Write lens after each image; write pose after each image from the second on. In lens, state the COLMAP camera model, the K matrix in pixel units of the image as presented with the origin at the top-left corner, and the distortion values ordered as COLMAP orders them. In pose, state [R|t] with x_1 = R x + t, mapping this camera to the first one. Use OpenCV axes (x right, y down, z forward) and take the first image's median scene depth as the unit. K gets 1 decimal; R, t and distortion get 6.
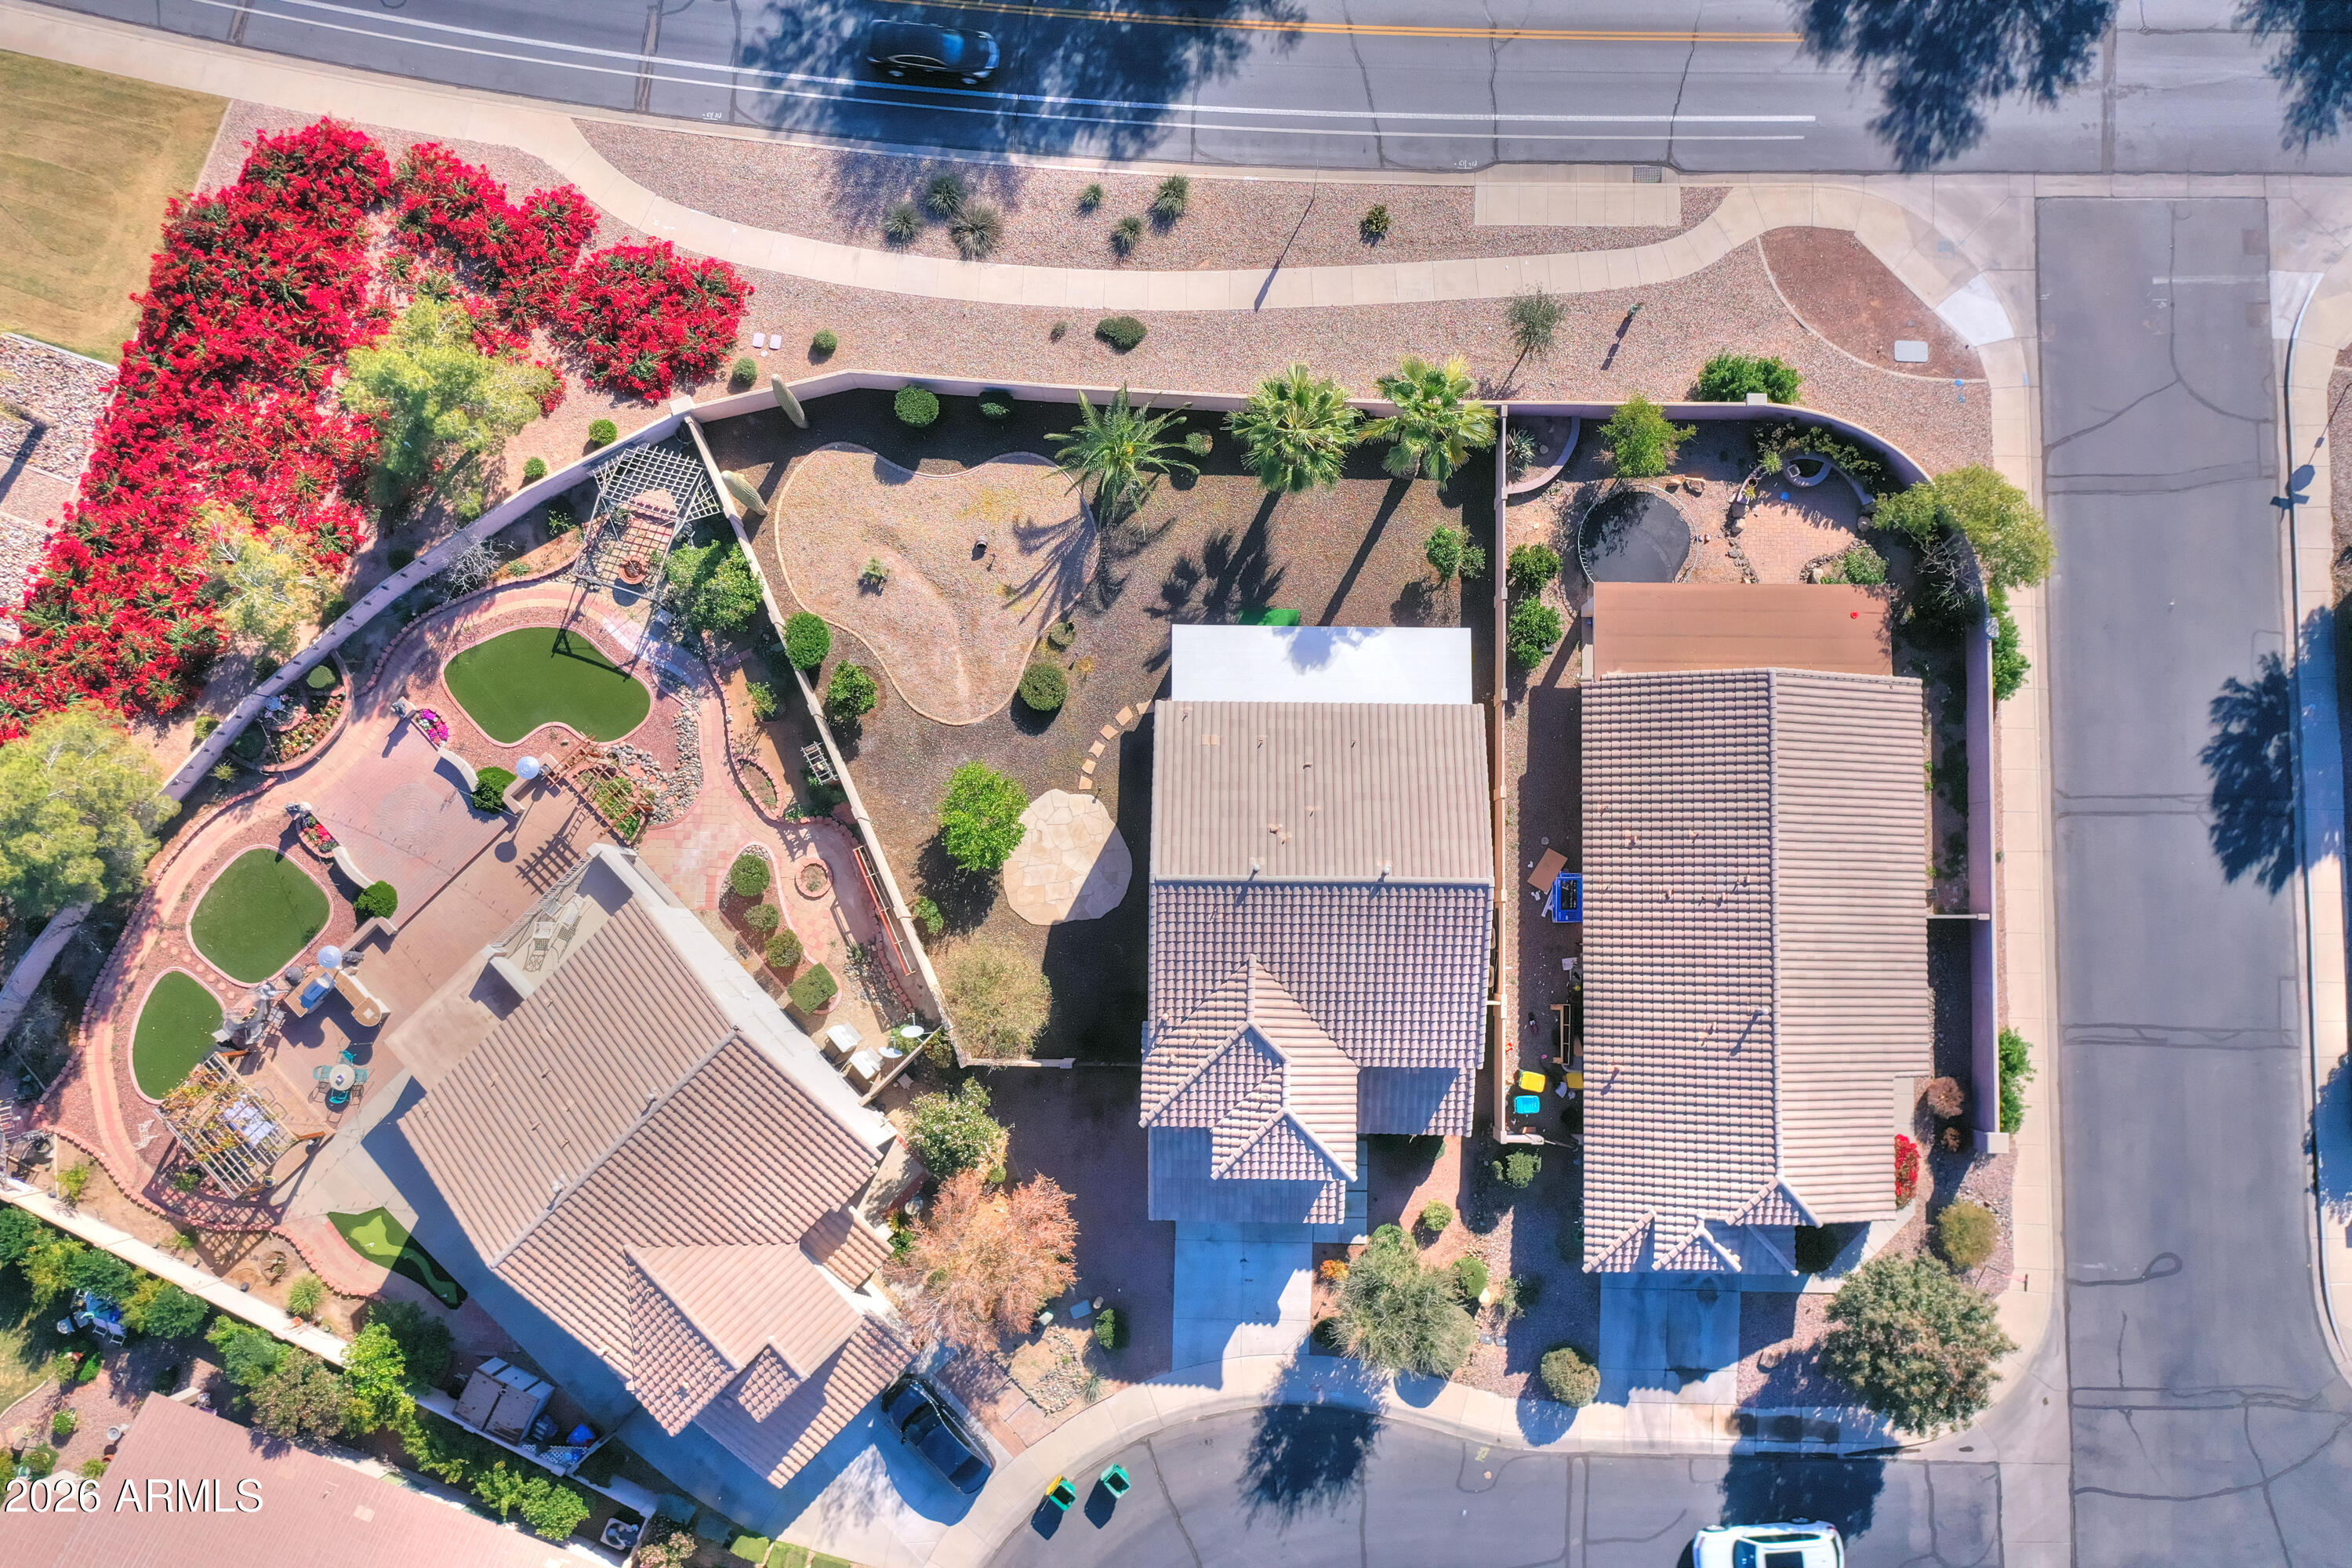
lens RADIAL K [[1855.3, 0, 1167.9], [0, 1855.3, 777.3], [0, 0, 1]] dist [-0.006696, -0.004791]
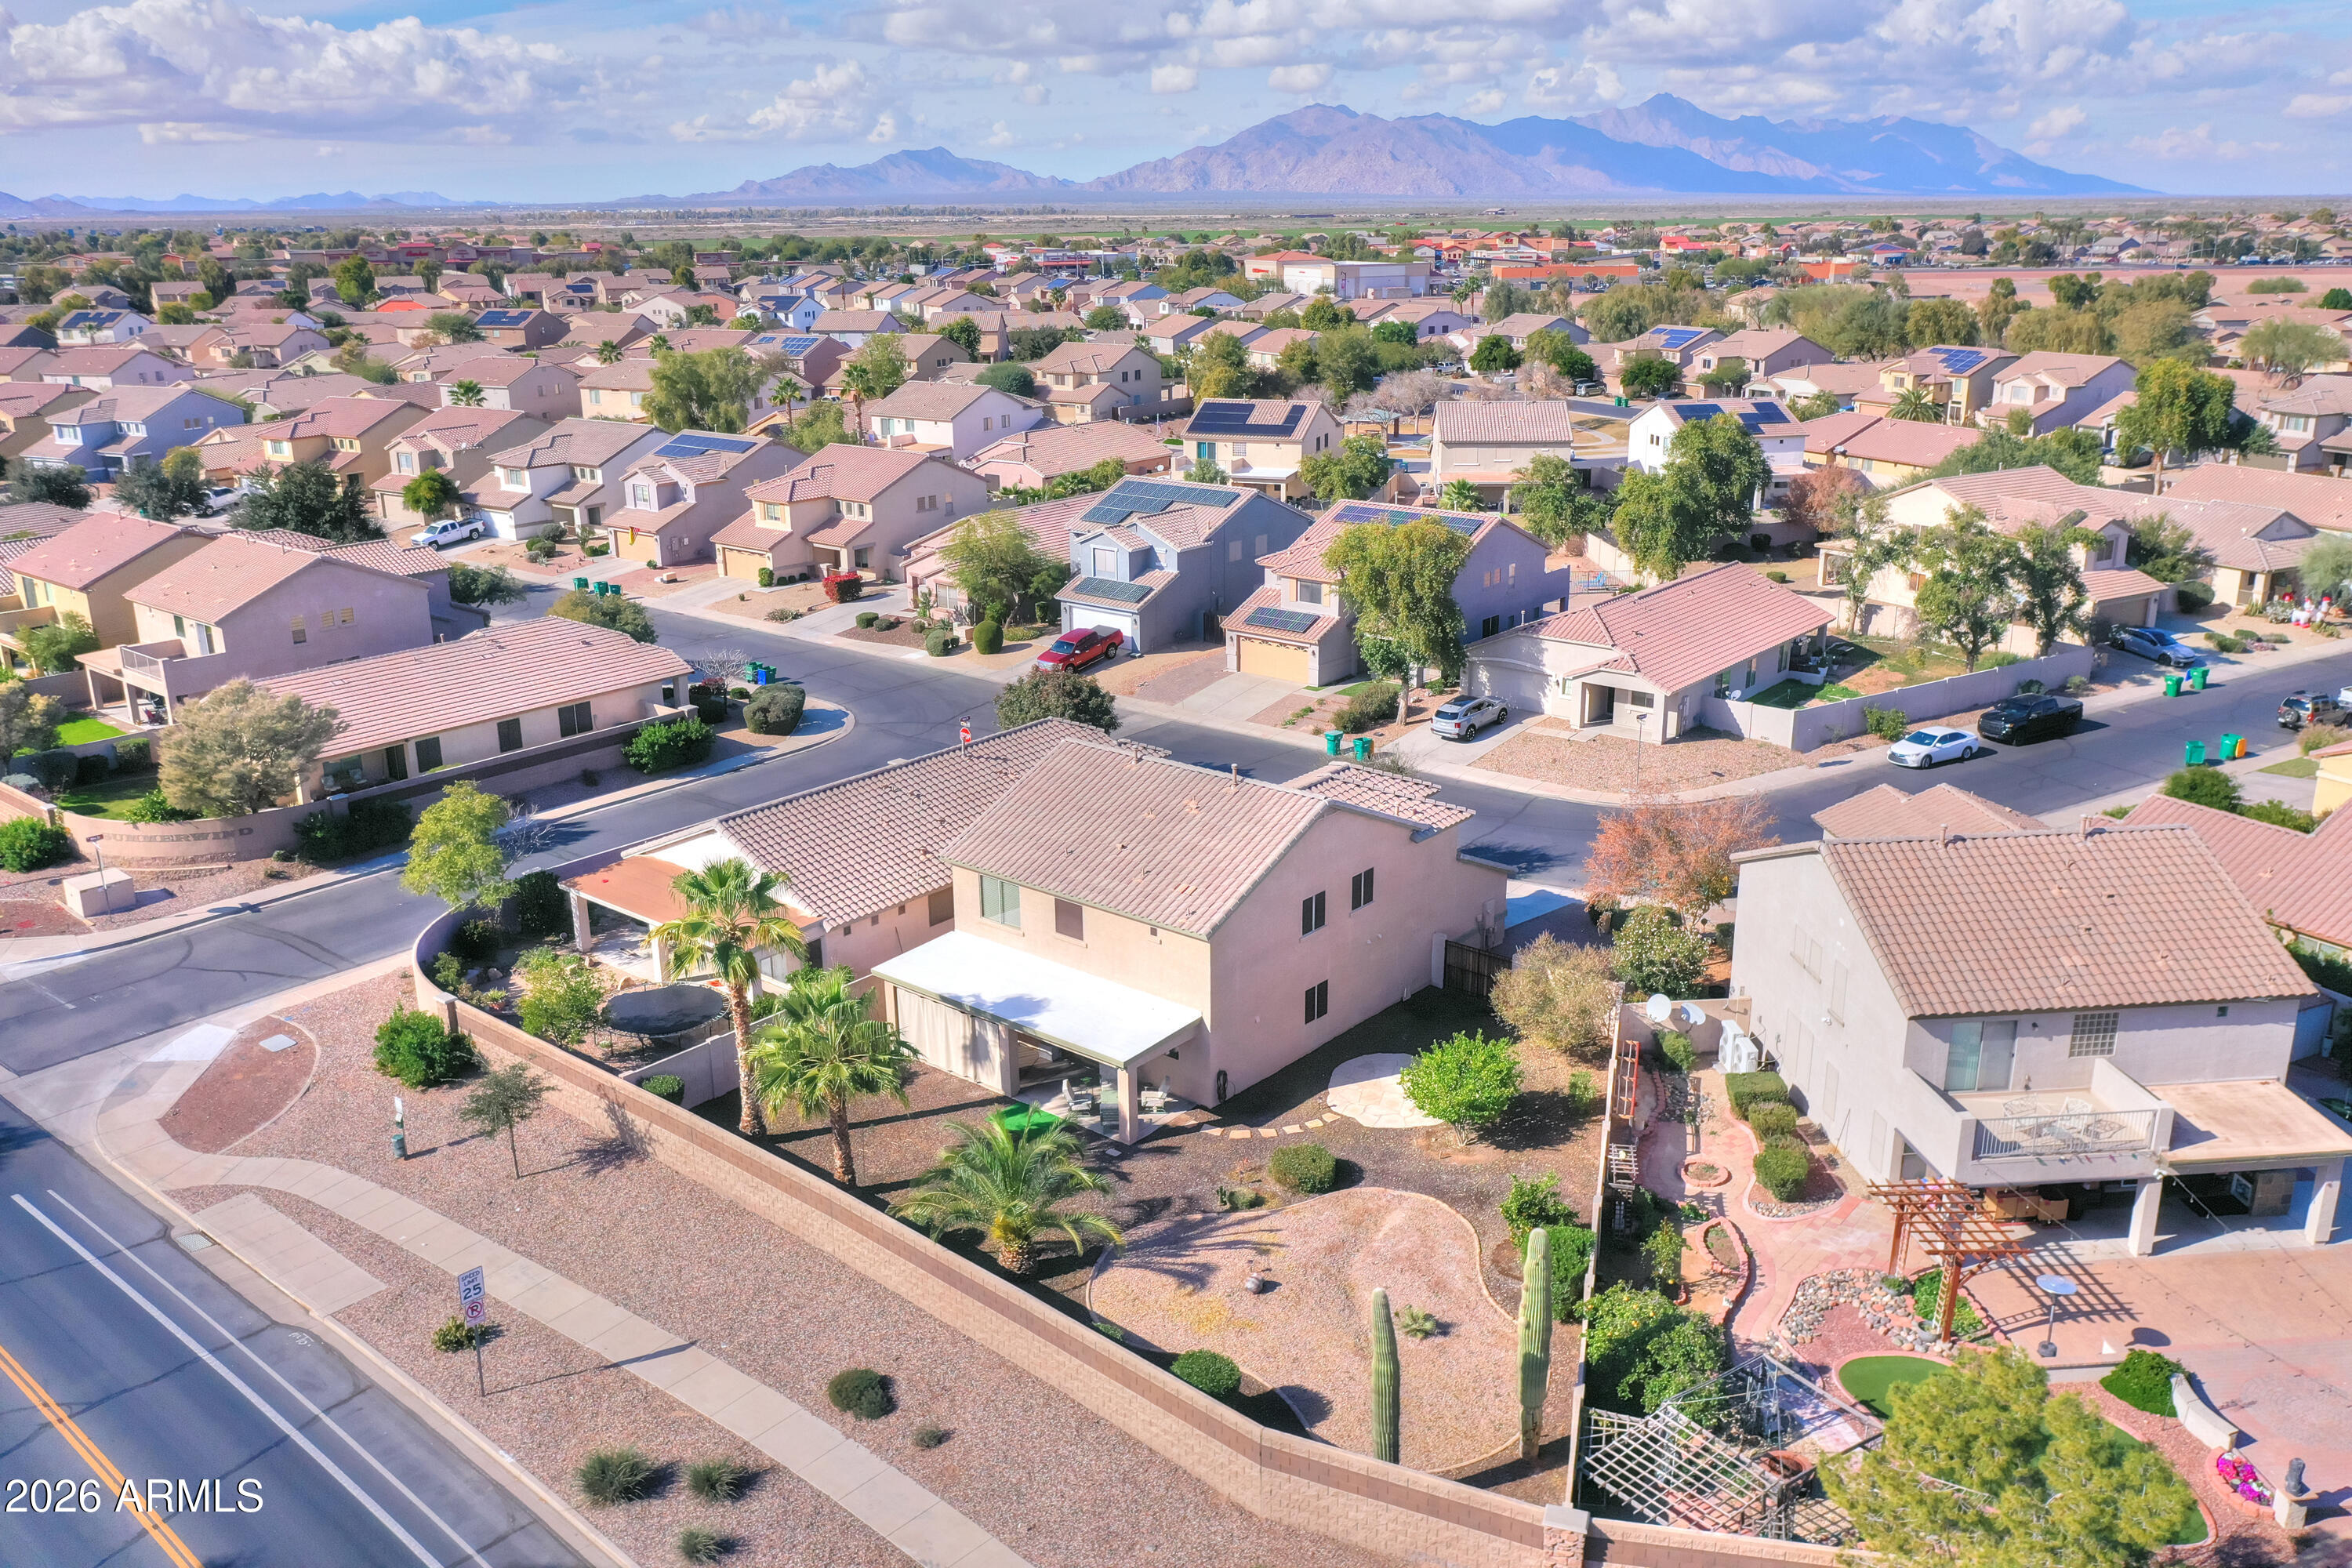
lens RADIAL K [[1853.6, 0, 1175.7], [0, 1853.6, 773.8], [0, 0, 1]] dist [-0.008512, 0.001282]
pose [[-0.776569, -0.154446, 0.610809, -0.468903], [0.629582, -0.153567, 0.761606, -0.638997], [-0.023827, 0.975994, 0.216492, 0.702051]]
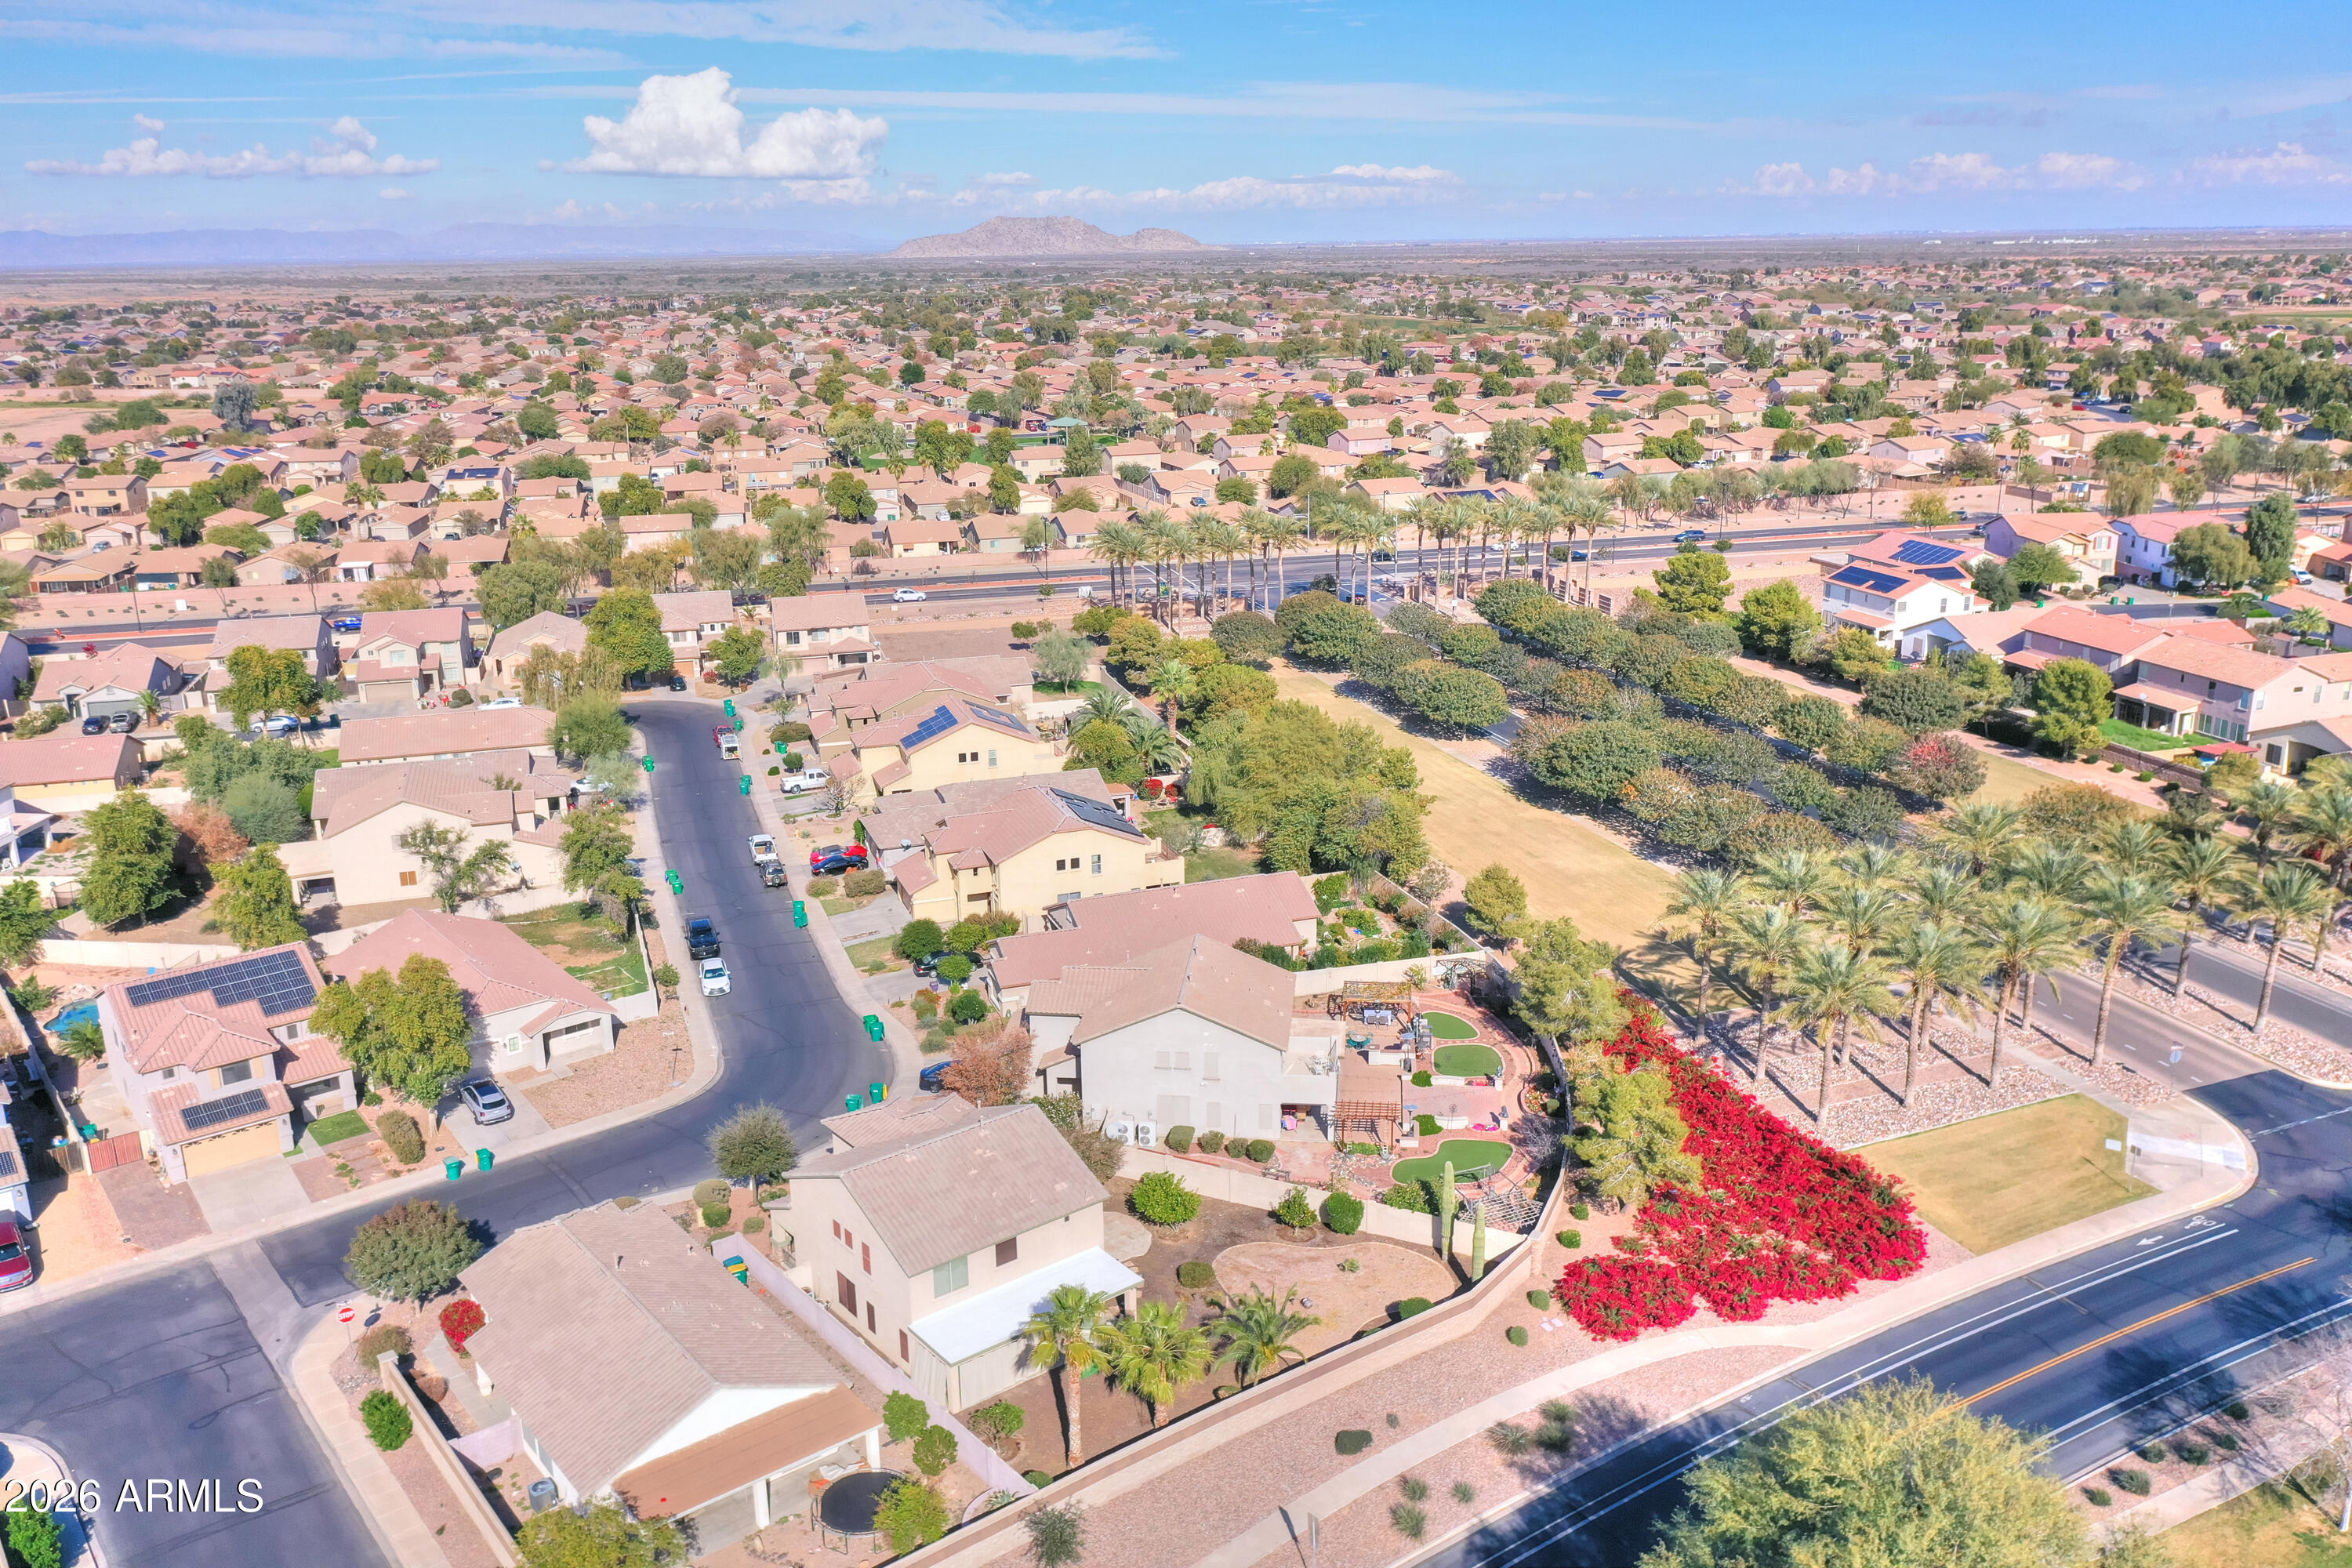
lens RADIAL K [[1849.7, 0, 1171.5], [0, 1849.7, 771.7], [0, 0, 1]] dist [-0.005670, -0.000007]
pose [[-0.770570, 0.208341, -0.602342, 0.690075], [-0.631171, -0.118114, 0.766598, -1.039249], [0.088569, 0.970898, 0.222514, 0.359176]]
